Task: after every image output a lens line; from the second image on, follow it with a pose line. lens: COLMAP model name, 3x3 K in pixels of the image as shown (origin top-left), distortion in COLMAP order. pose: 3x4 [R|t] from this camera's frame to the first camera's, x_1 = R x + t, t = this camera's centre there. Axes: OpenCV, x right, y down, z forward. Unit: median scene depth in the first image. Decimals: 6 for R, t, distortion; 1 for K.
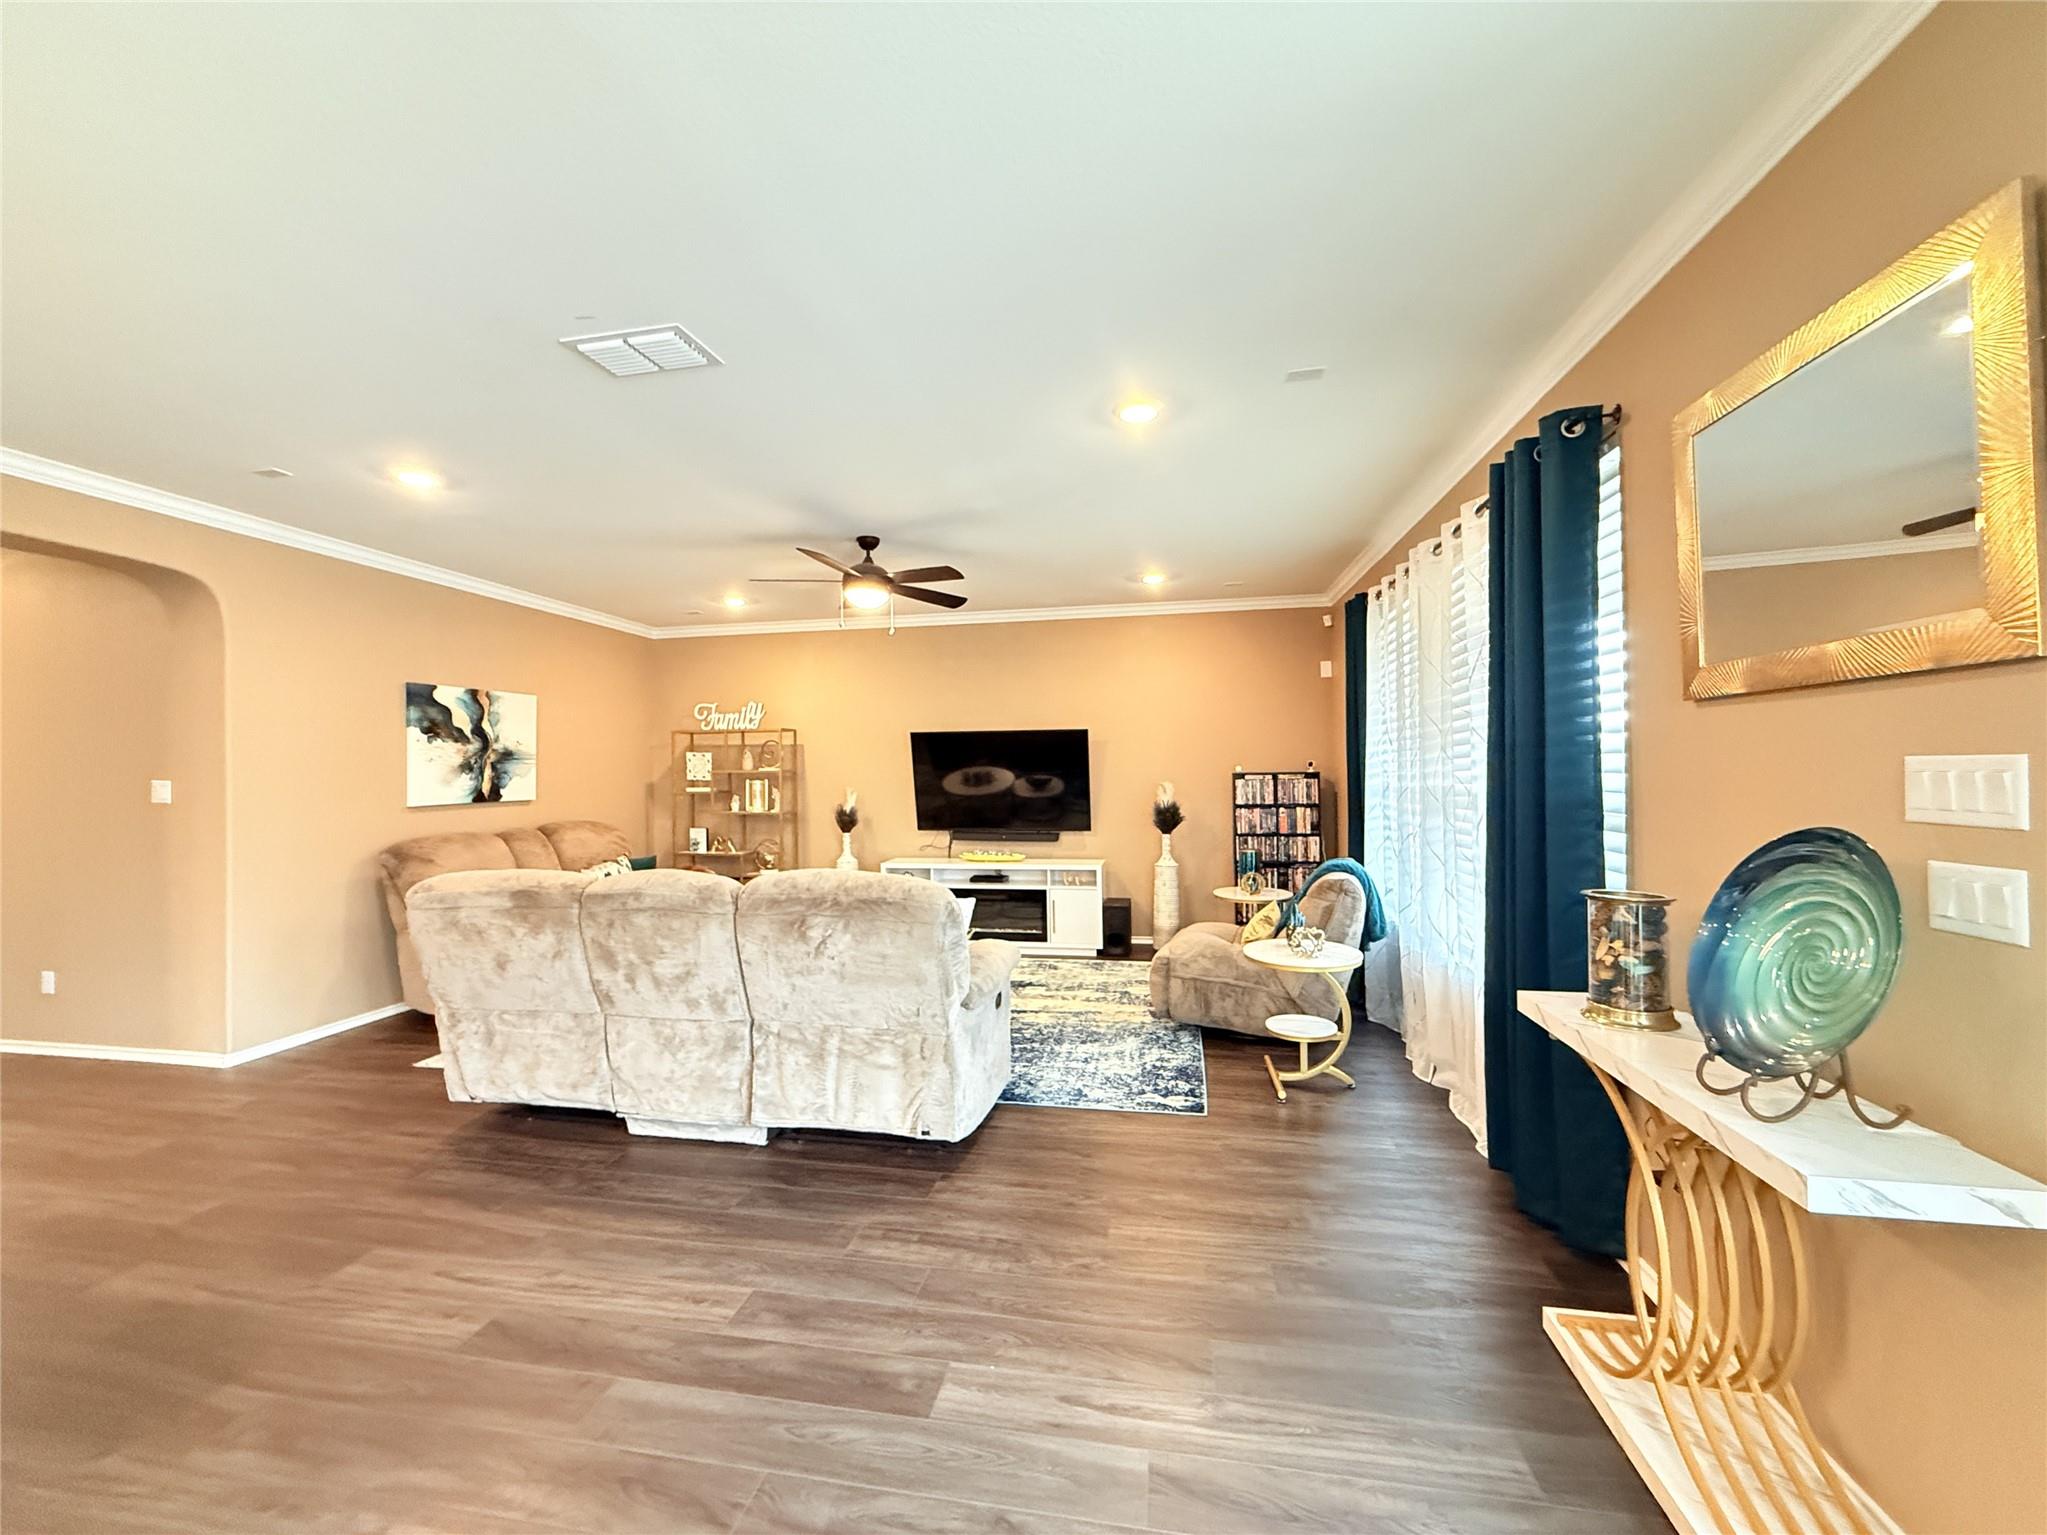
lens RADIAL K [[840.2, 0, 1008.6], [0, 840.2, 769.8], [0, 0, 1]] dist [-0.002408, 0.000562]
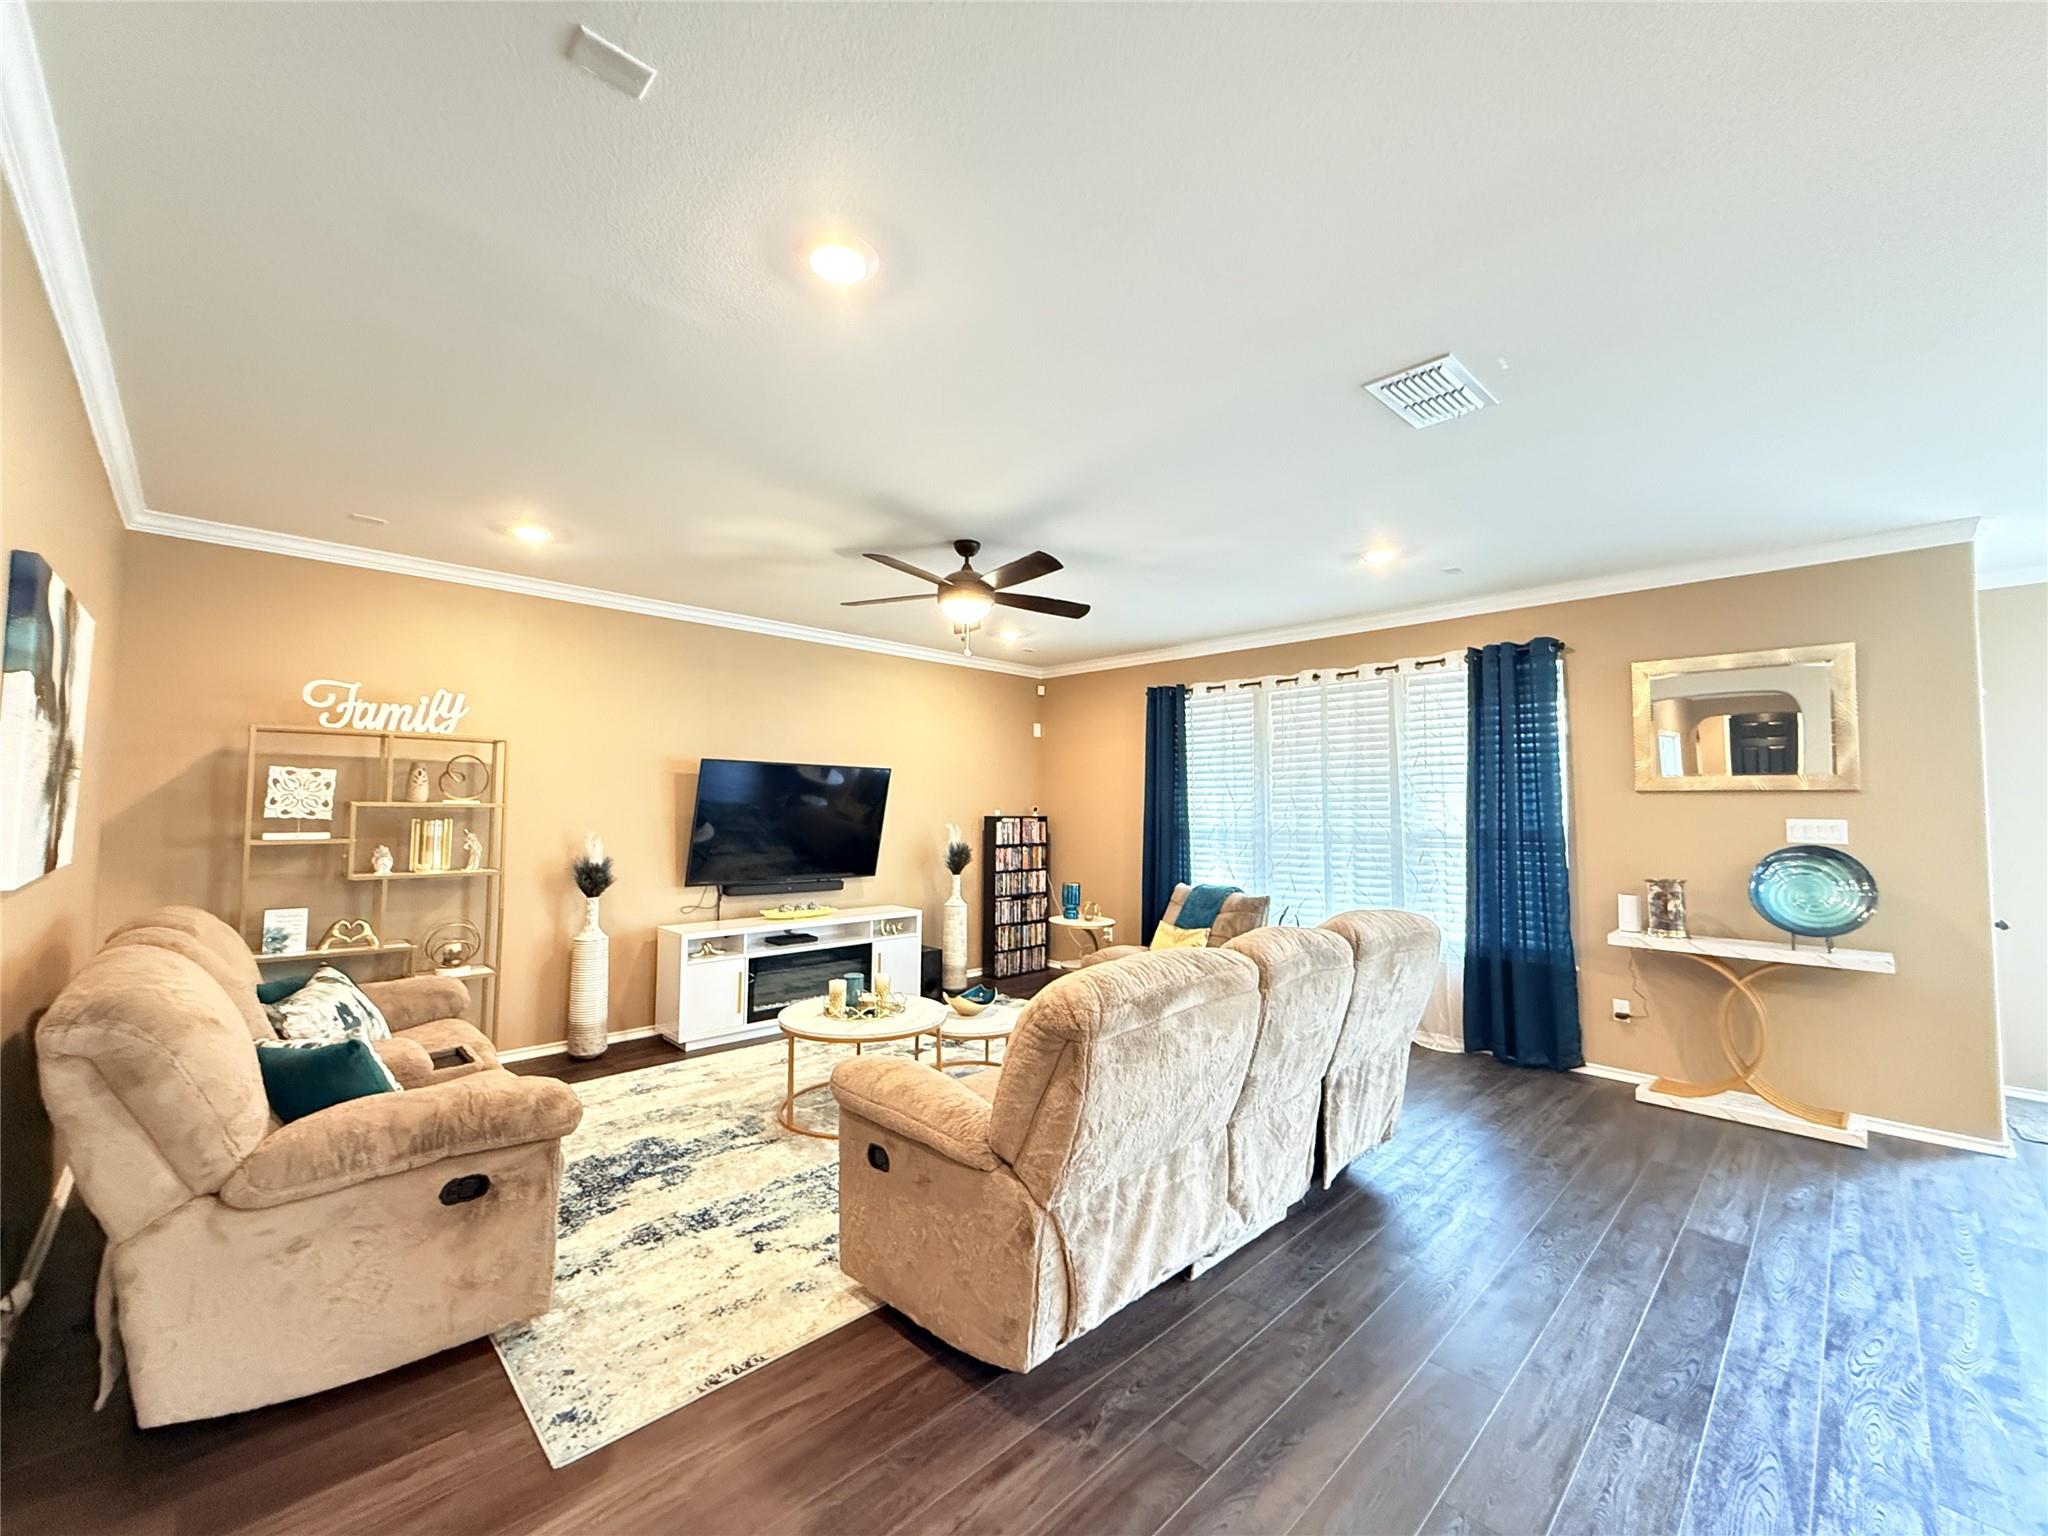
lens RADIAL K [[840.6, 0, 1009.1], [0, 840.6, 770.3], [0, 0, 1]] dist [-0.002408, 0.000562]
pose [[0.564101, 0.054061, 0.823934, -0.592859], [-0.016585, 0.998395, -0.054154, 0.002896], [-0.825539, 0.016884, 0.564092, 0.338843]]
